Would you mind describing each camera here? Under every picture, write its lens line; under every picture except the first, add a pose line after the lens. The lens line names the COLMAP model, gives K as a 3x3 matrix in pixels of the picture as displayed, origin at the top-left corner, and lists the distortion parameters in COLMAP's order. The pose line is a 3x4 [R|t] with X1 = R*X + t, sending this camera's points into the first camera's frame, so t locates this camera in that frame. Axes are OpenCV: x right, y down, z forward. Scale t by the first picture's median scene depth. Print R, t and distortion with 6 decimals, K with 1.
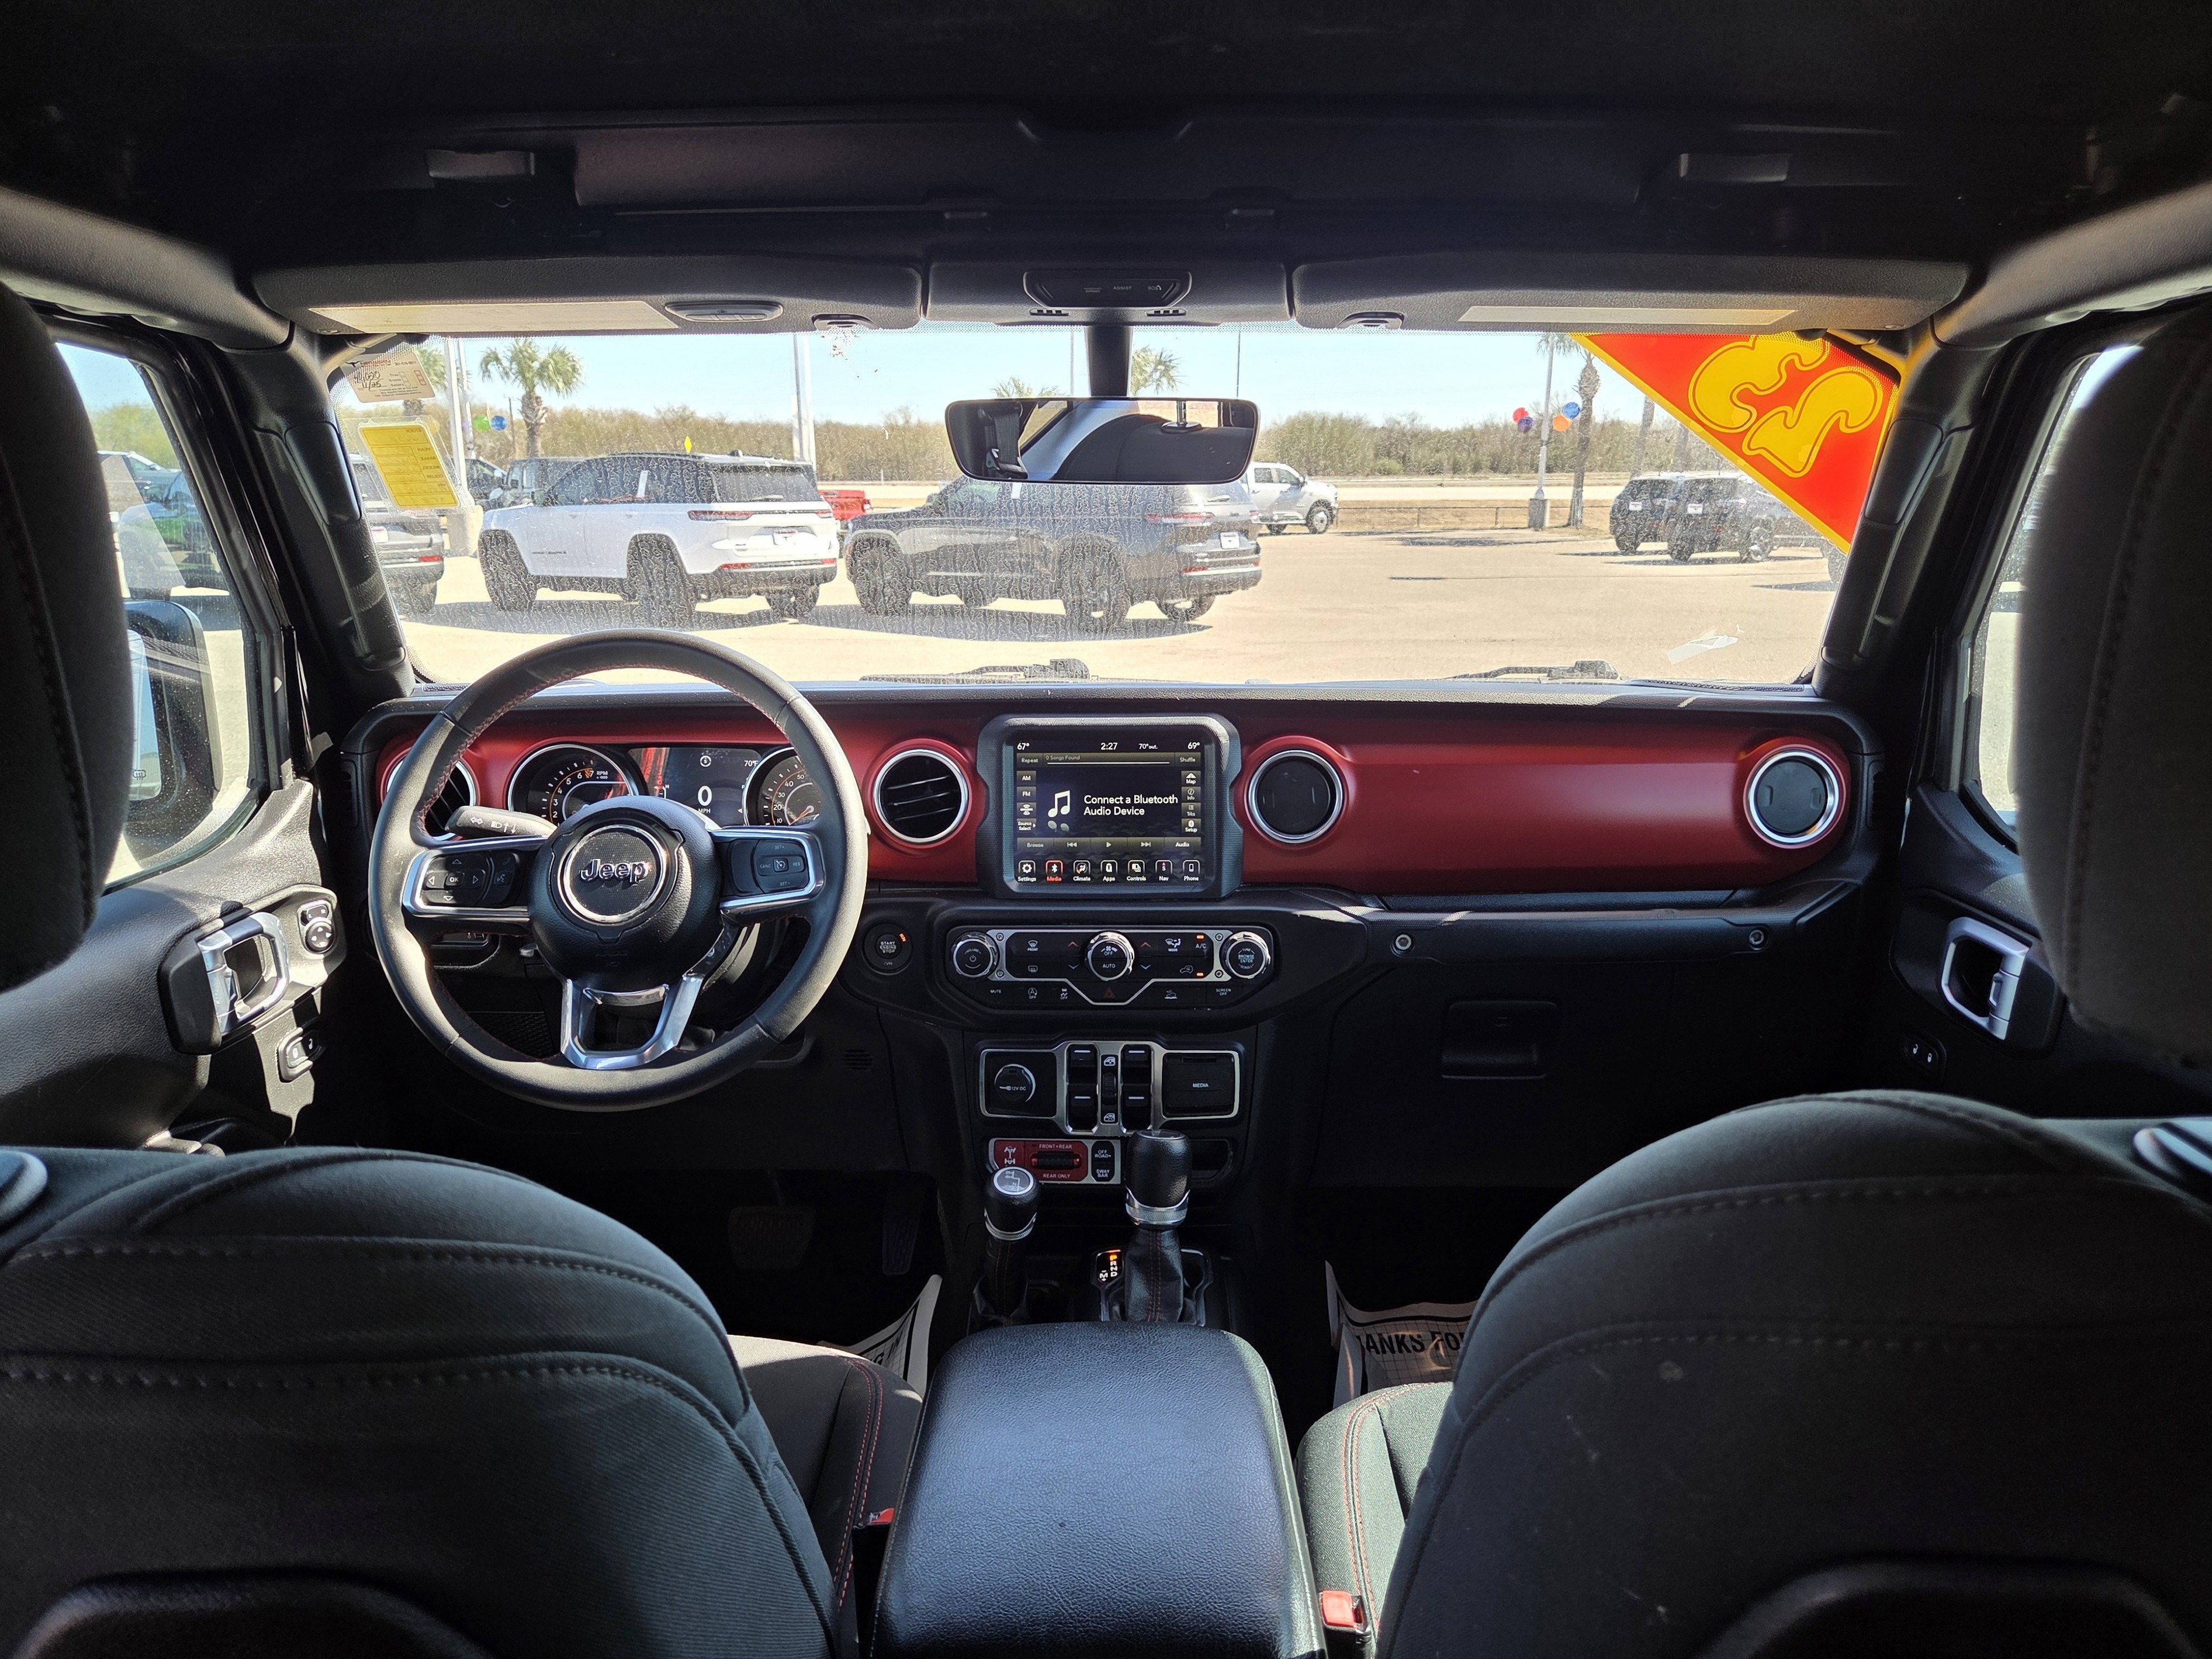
lens RADIAL K [[1492.5, 0, 1102.8], [0, 1492.5, 823.7], [0, 0, 1]] dist [0.048007, -0.044451]
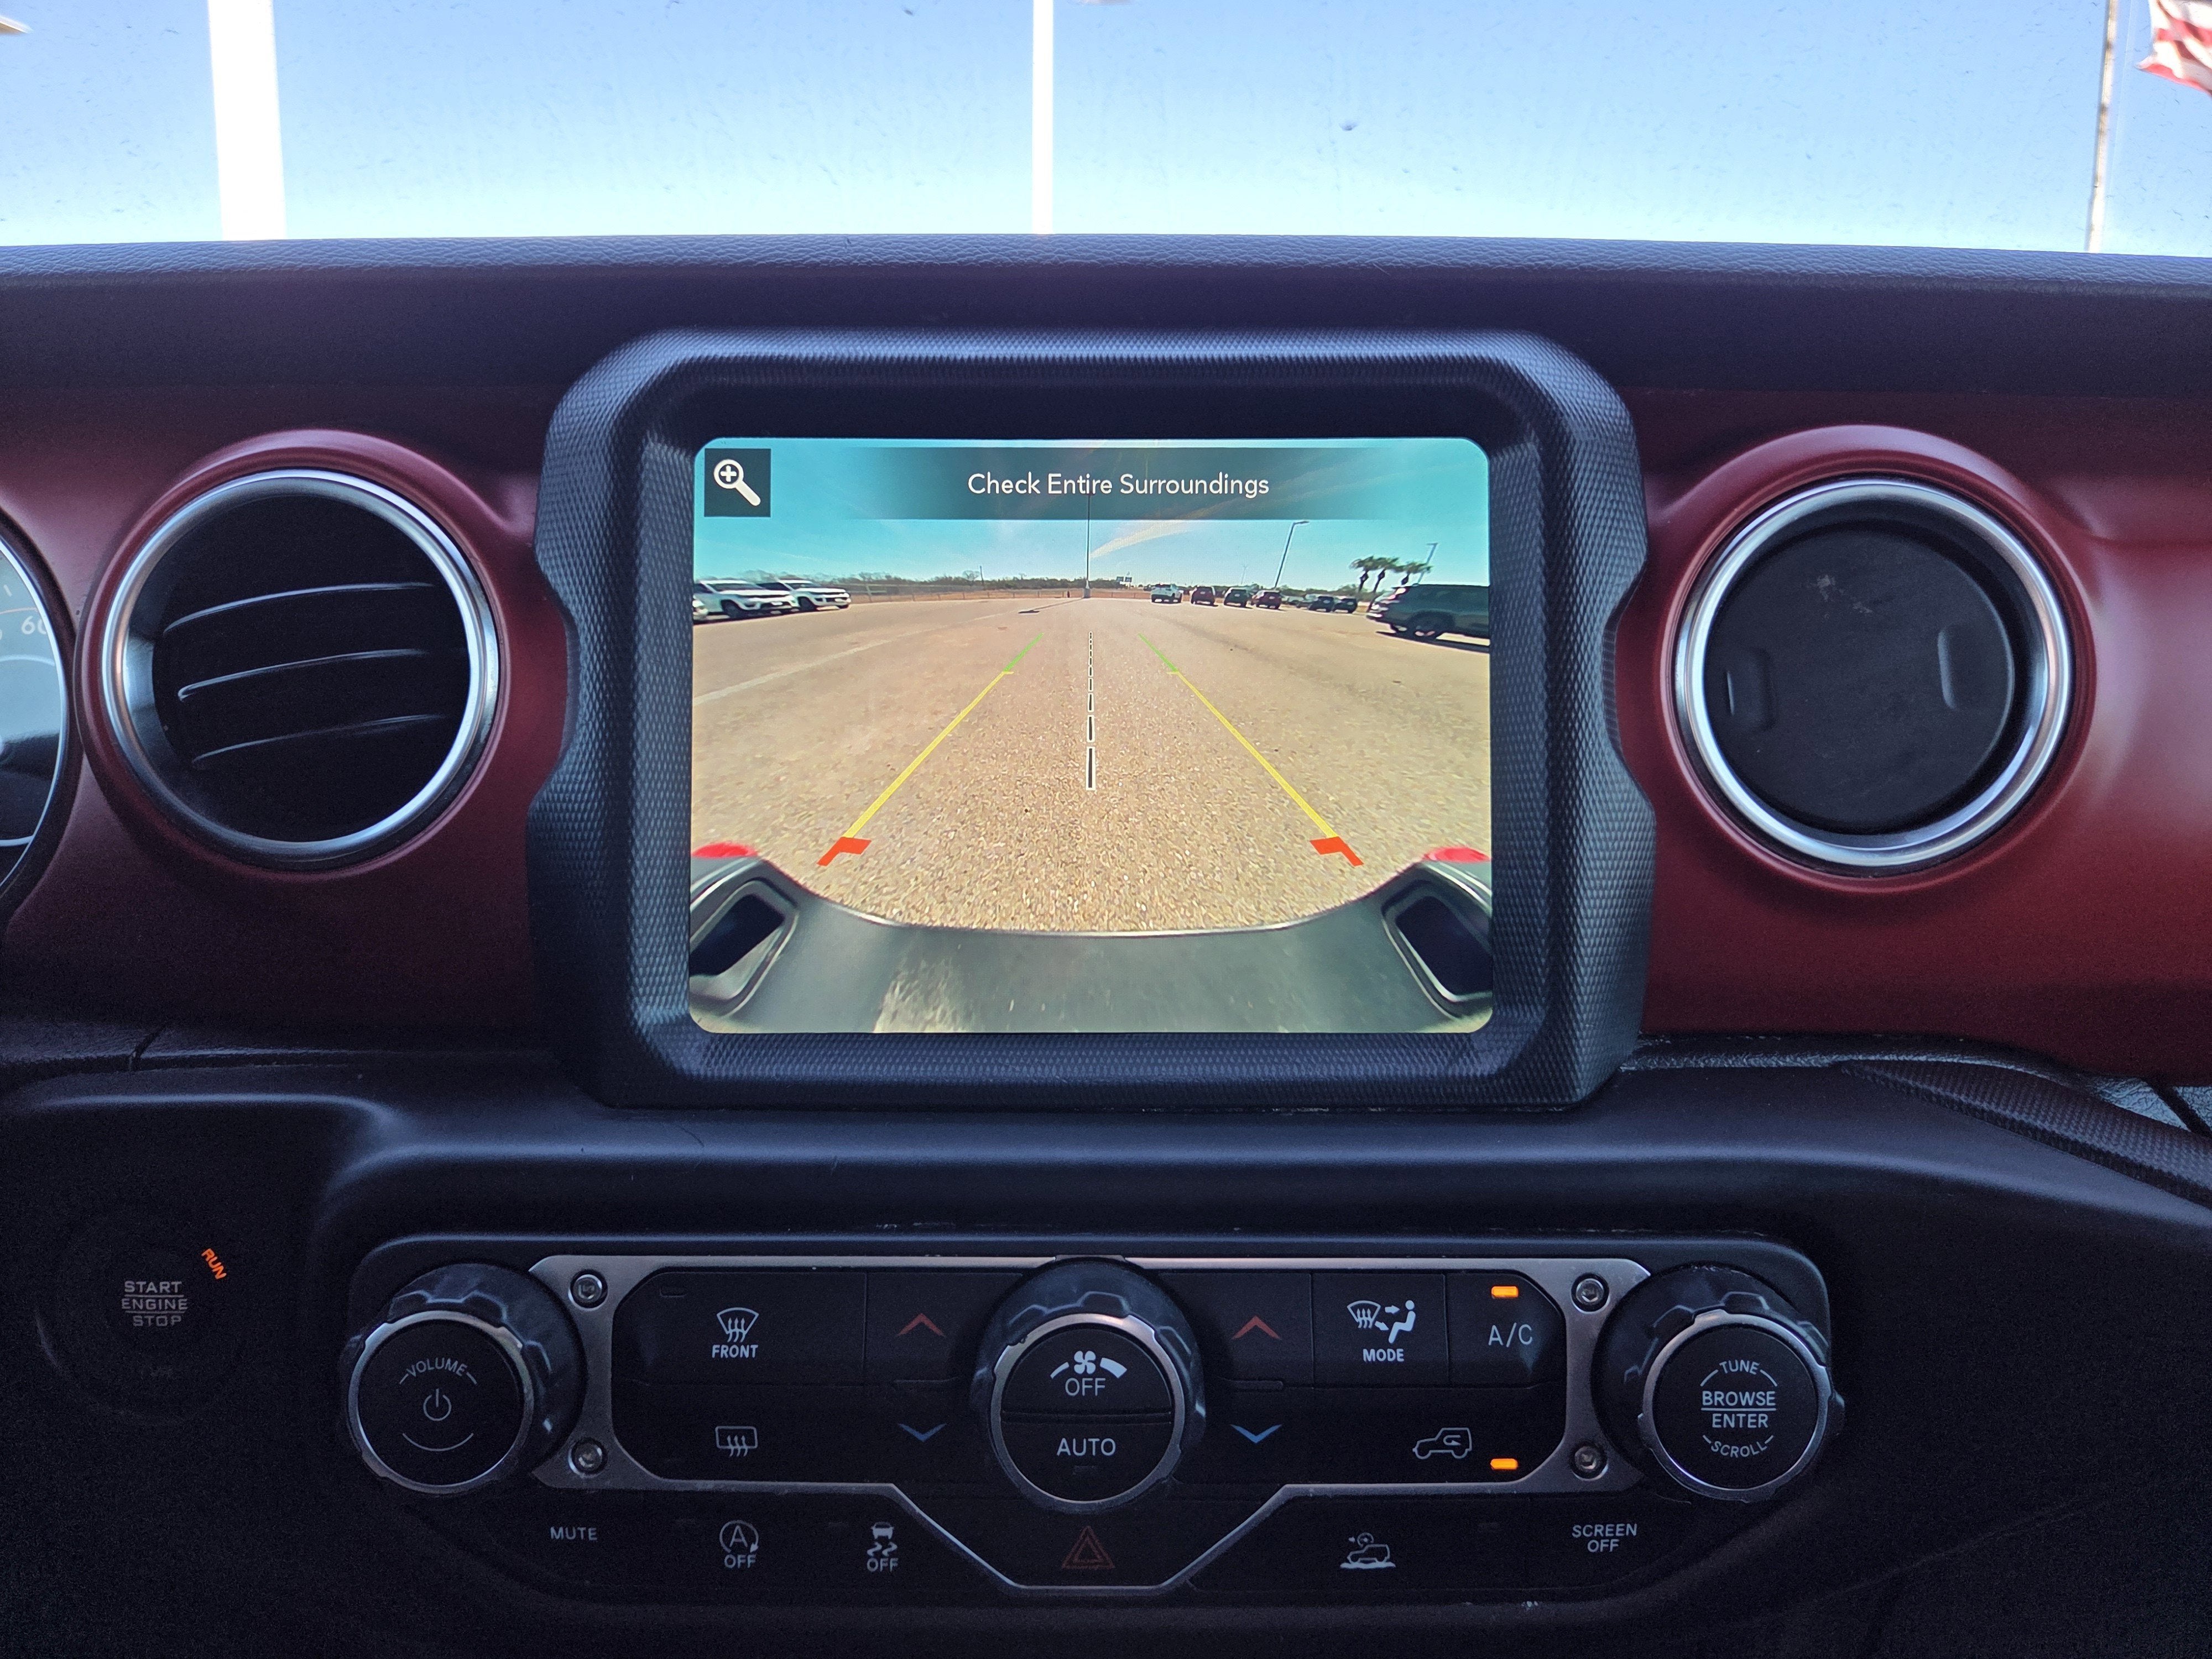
lens RADIAL K [[1492.5, 0, 1153.7], [0, 1492.5, 814.6], [0, 0, 1]] dist [0.048007, -0.044451]
pose [[0.999901, 0.005330, 0.013009, 0.010251], [-0.004428, 0.997650, -0.068370, 0.021156], [-0.013342, 0.068306, 0.997575, 0.760073]]
